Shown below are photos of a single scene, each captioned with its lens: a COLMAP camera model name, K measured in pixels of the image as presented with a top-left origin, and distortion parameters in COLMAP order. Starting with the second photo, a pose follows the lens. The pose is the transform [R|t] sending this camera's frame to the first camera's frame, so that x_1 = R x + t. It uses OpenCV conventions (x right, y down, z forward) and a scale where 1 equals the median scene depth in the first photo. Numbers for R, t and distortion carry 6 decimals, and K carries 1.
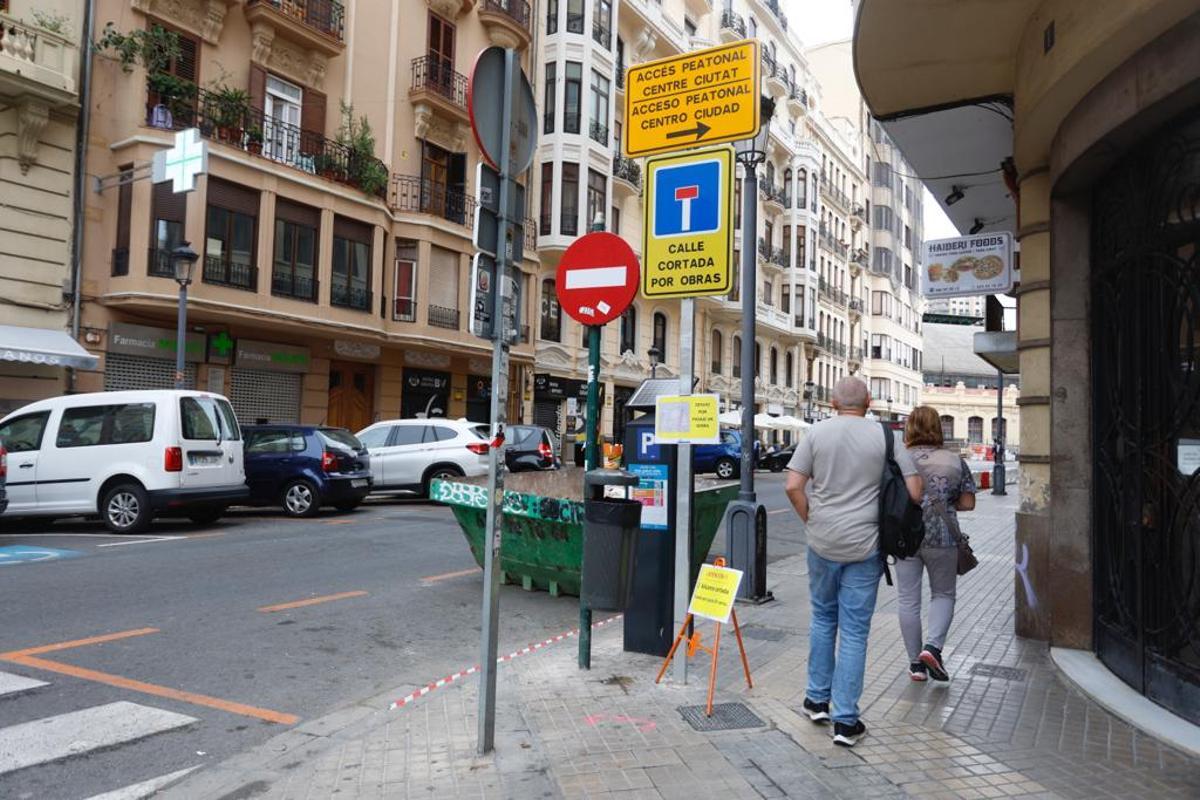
lens RADIAL K [[896.4, 0, 601.7], [0, 896.4, 398.0], [0, 0, 1]] dist [-0.000283, 0.000028]
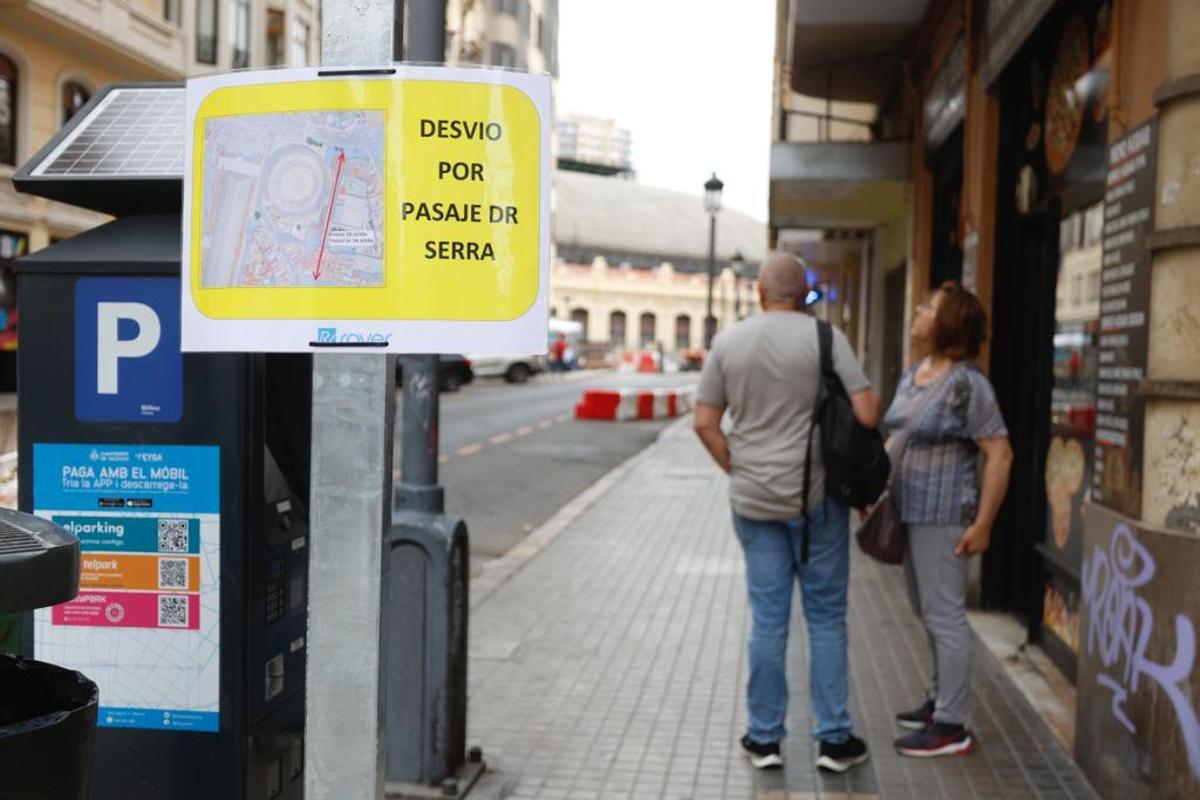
lens RADIAL K [[1324.6, 0, 602.1], [0, 1324.6, 399.7], [0, 0, 1]] dist [0.010983, 0.000000]
pose [[0.920401, -0.013192, 0.390753, 0.031109], [-0.021919, 0.996118, 0.085260, 0.031837], [-0.390360, -0.087039, 0.916539, 0.639686]]
